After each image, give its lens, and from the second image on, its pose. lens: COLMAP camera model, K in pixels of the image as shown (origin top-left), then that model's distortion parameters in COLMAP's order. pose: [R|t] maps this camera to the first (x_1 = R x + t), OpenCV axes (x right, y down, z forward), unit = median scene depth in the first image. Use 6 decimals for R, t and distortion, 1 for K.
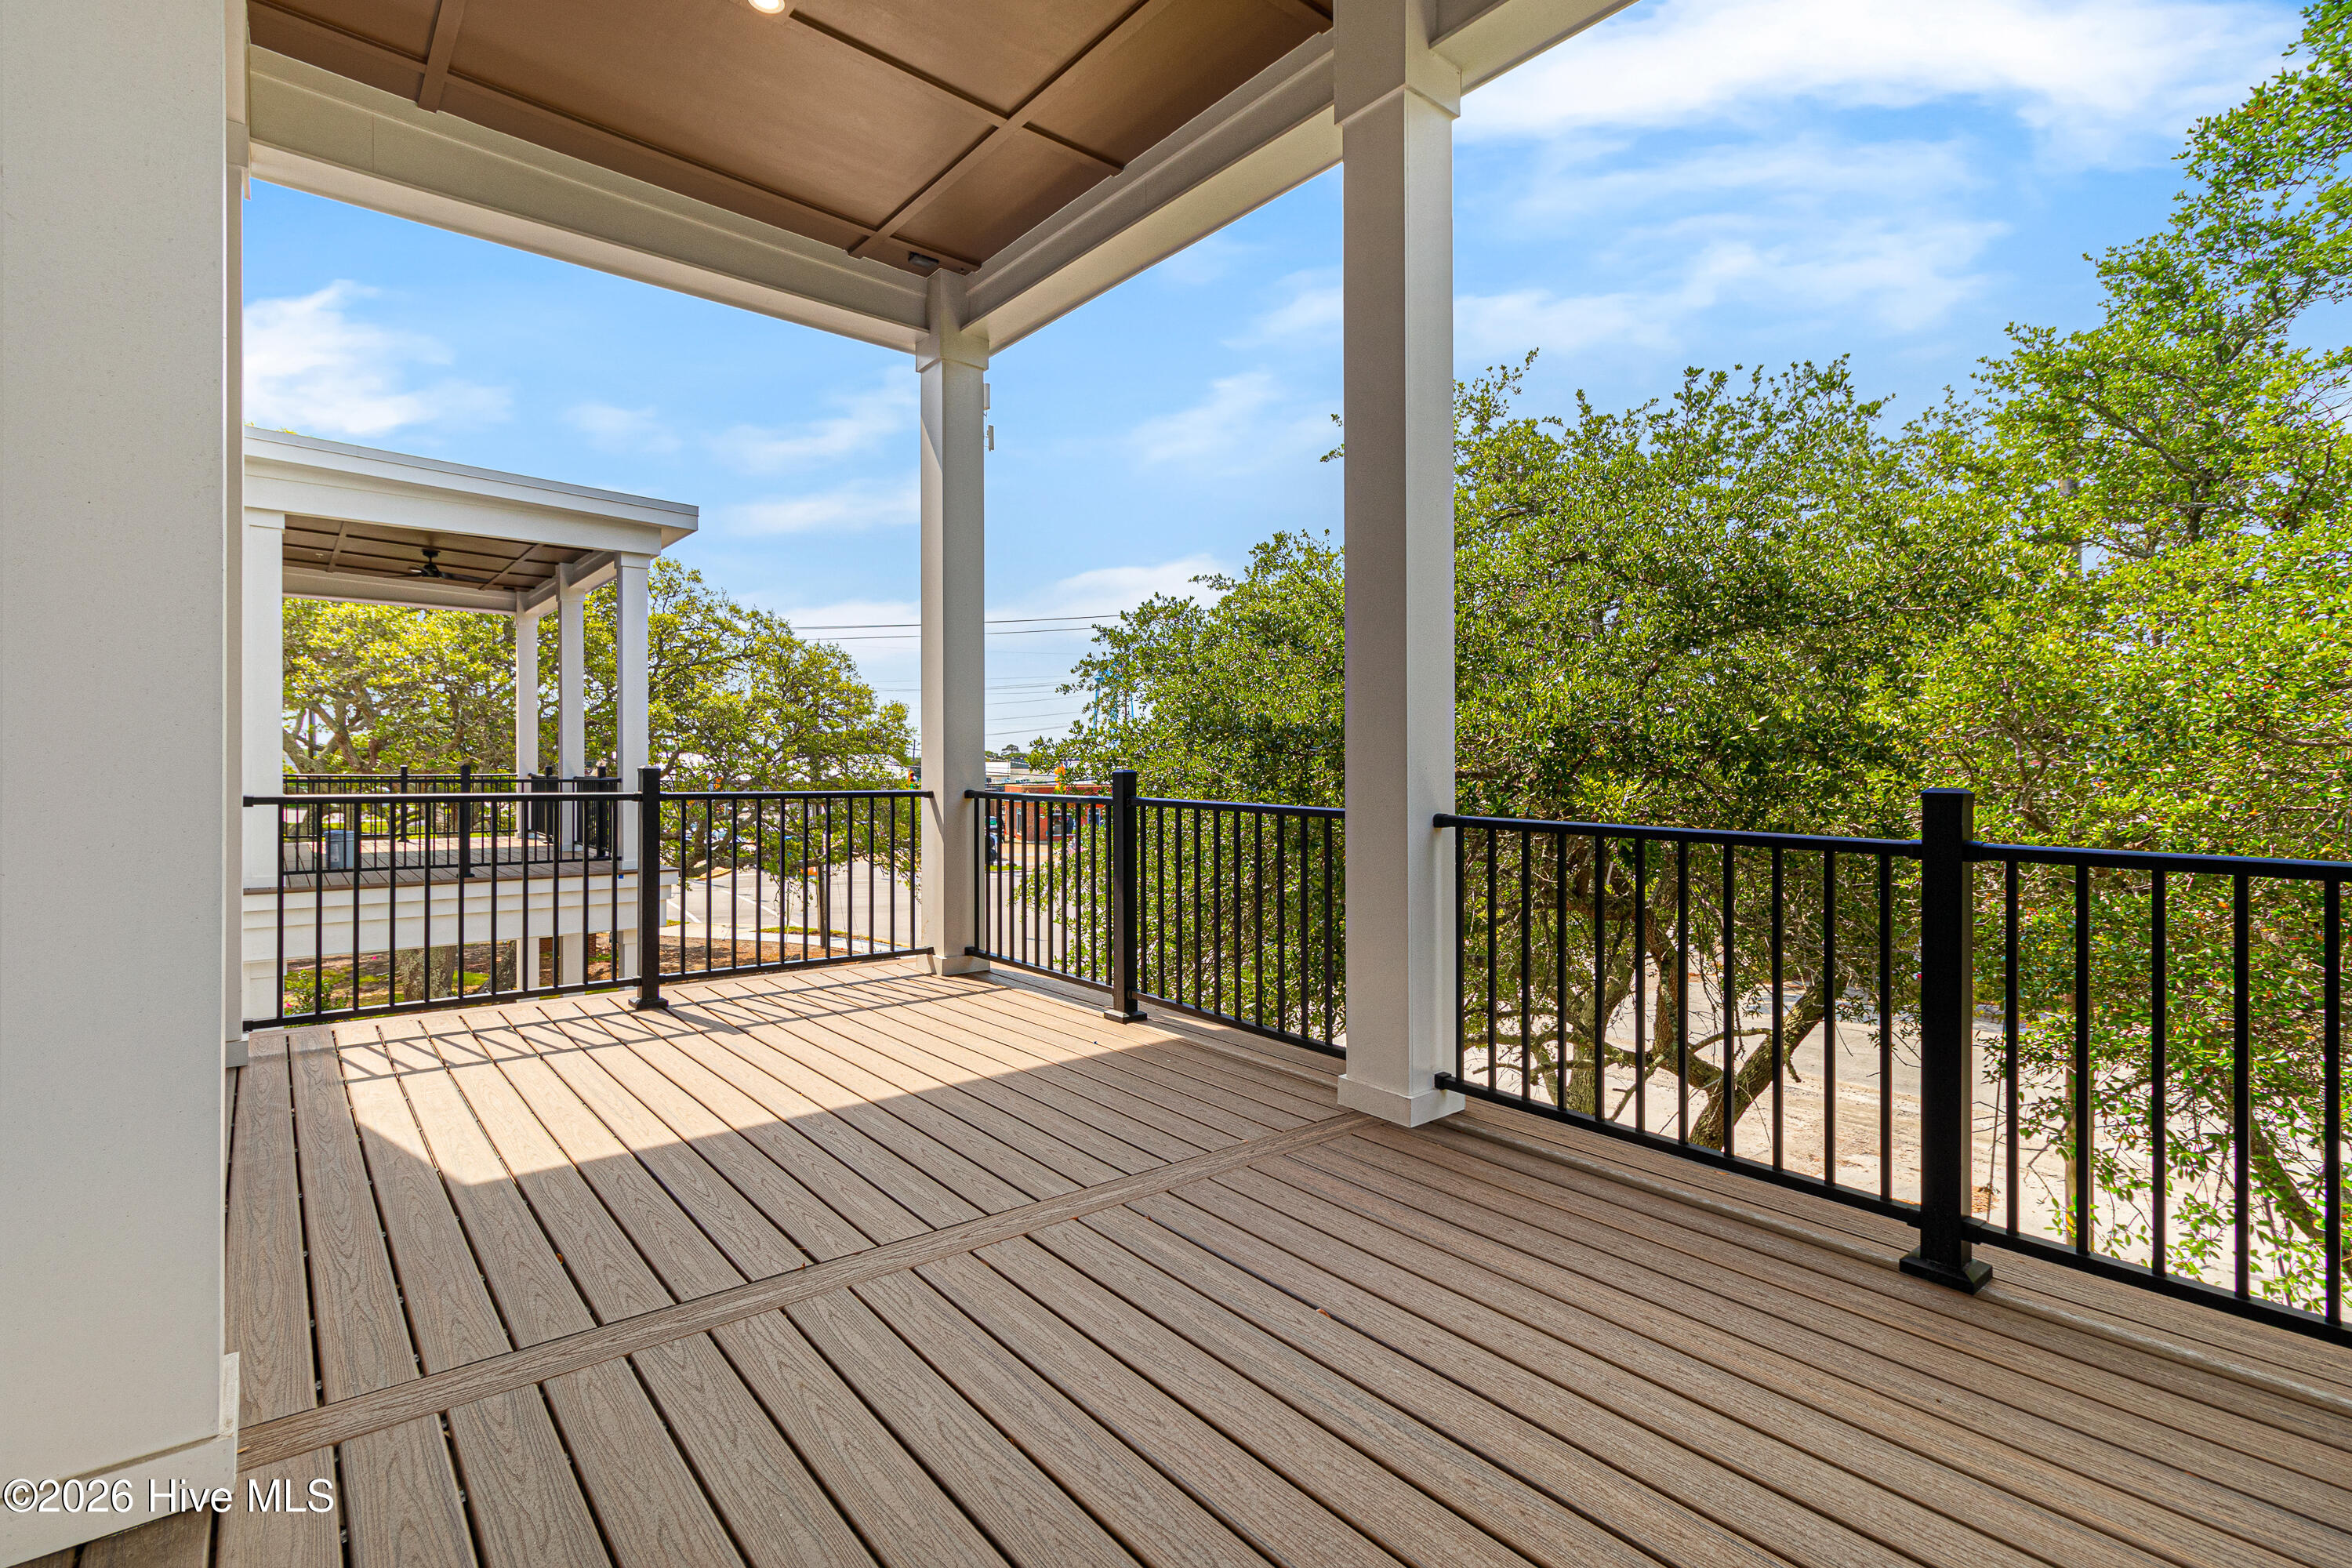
lens RADIAL K [[1095.5, 0, 1174.1], [0, 1095.5, 777.6], [0, 0, 1]] dist [0.007962, -0.000284]
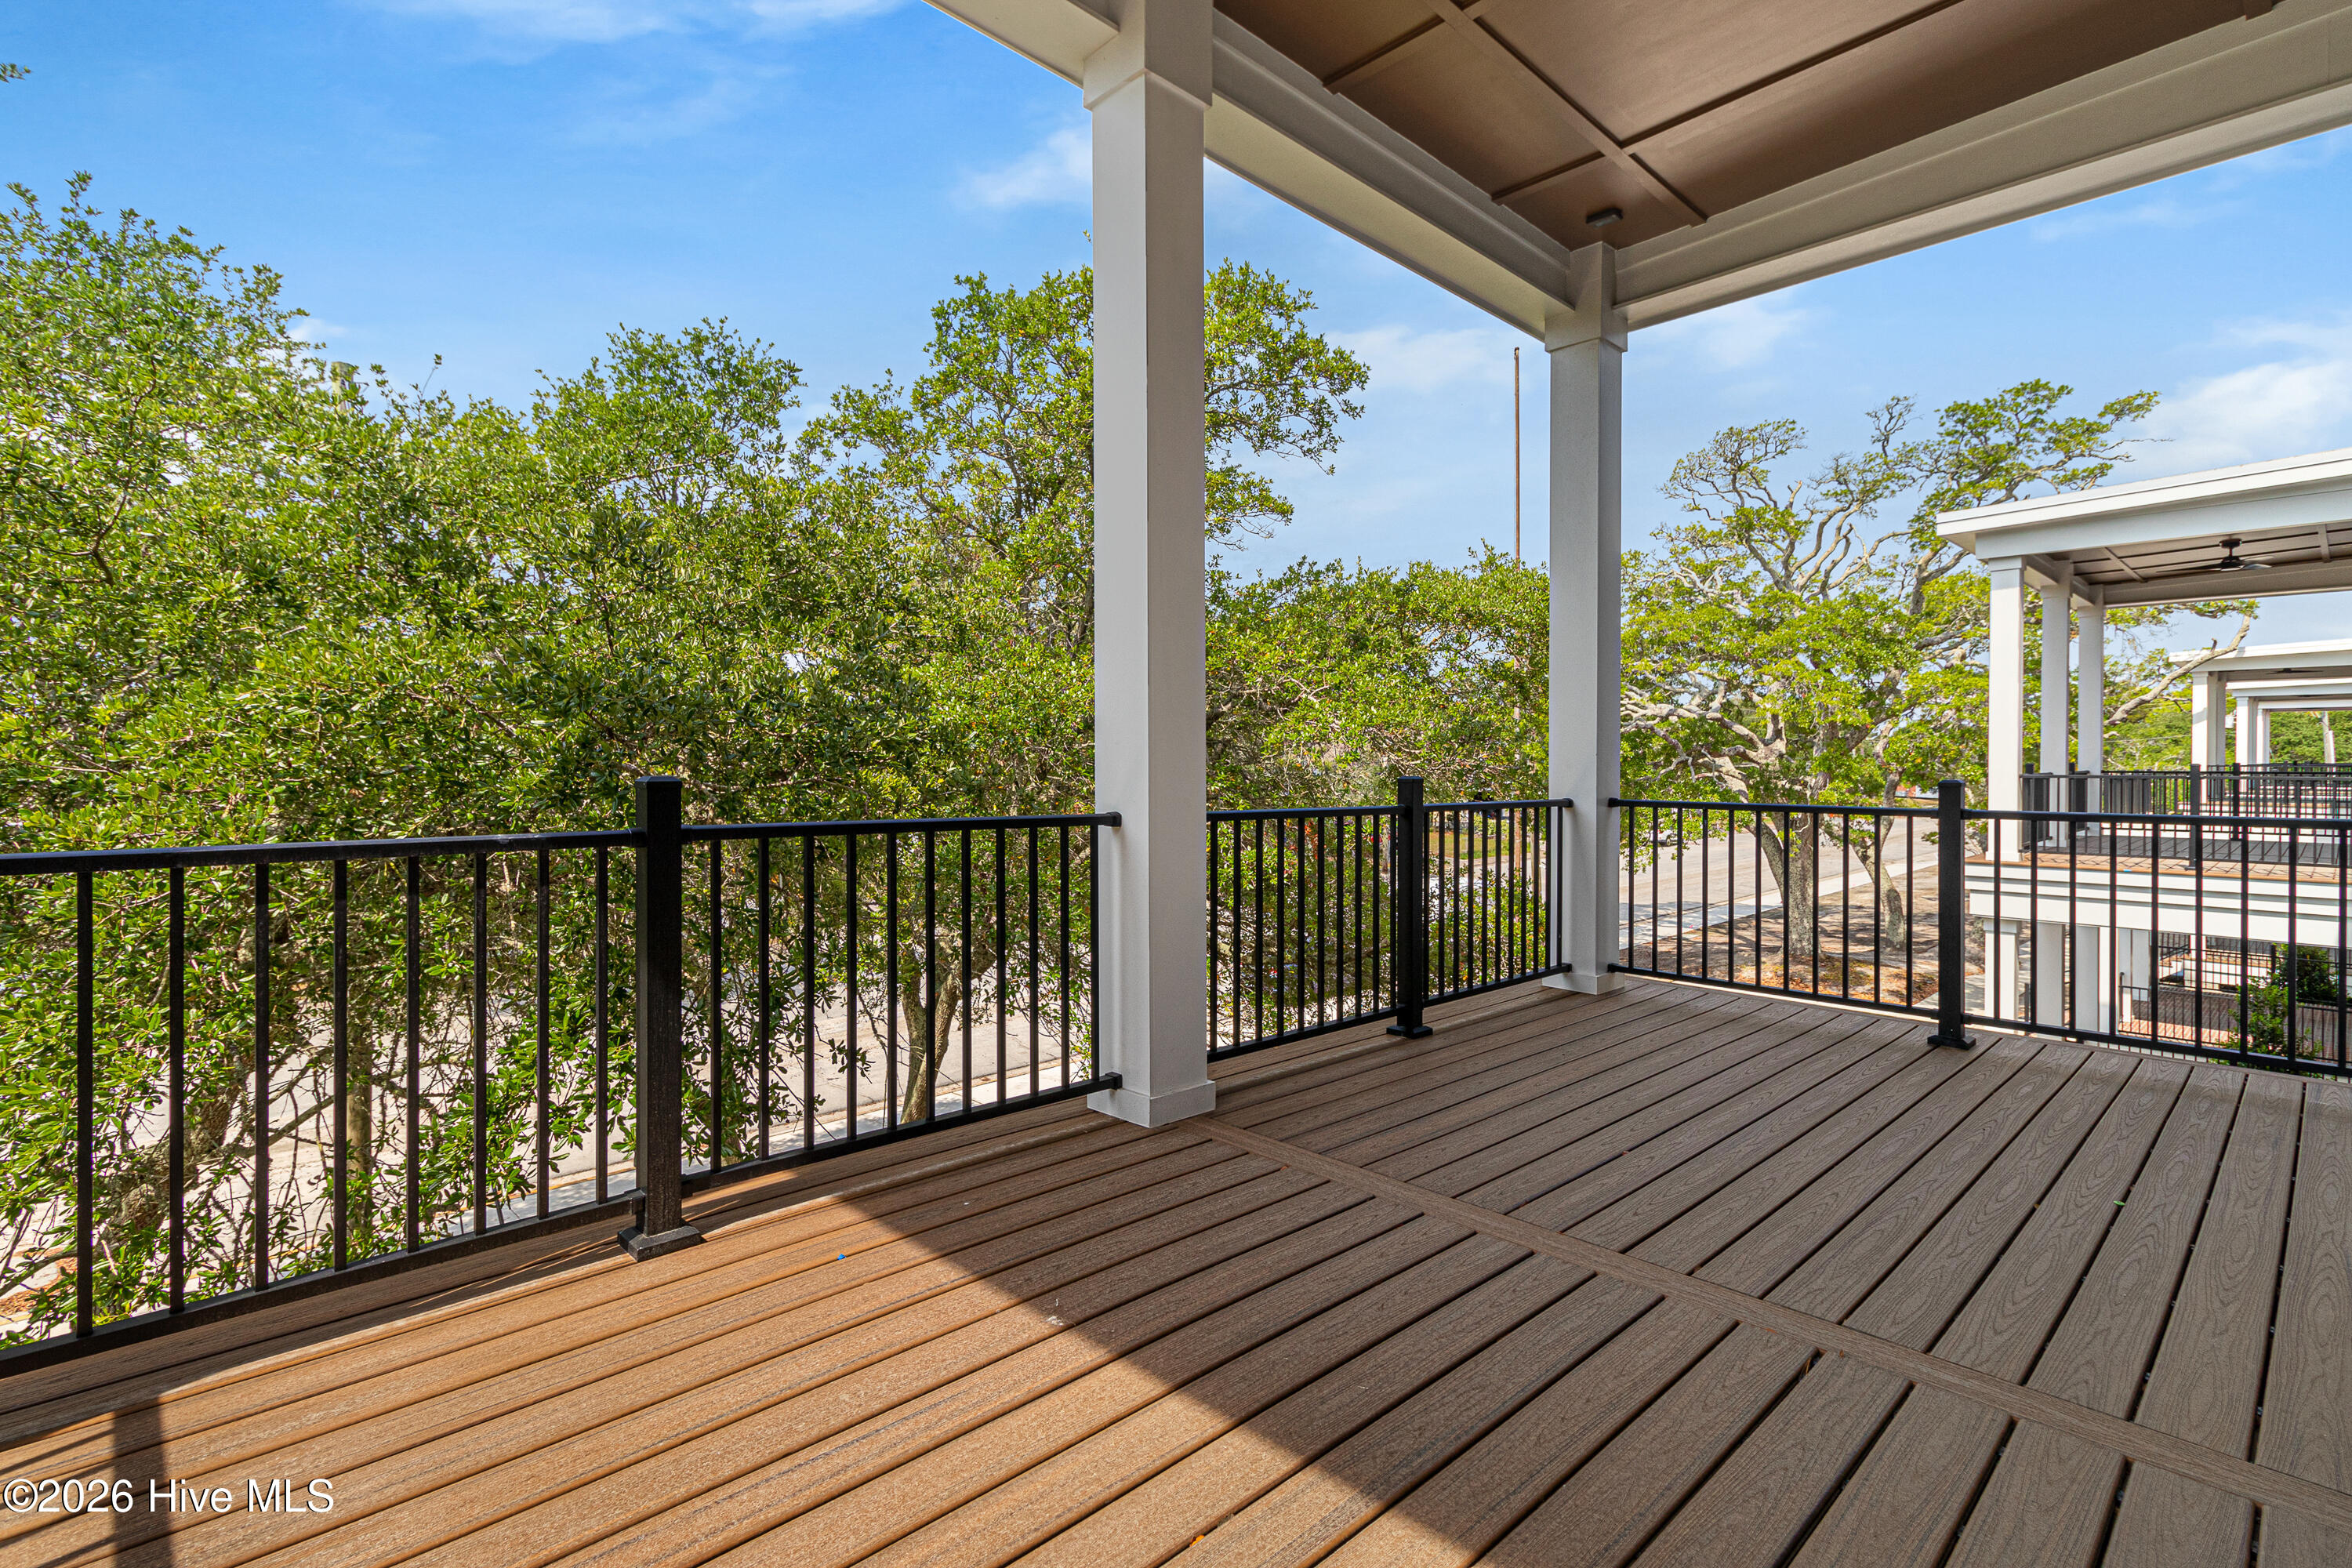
lens RADIAL K [[1095.5, 0, 1116.0], [0, 1095.5, 773.2], [0, 0, 1]] dist [0.007962, -0.000284]
pose [[-0.059843, -0.006360, 0.998188, -0.980794], [-0.002182, 0.999978, 0.006241, -0.012962], [-0.998205, -0.001805, -0.059856, 1.366528]]
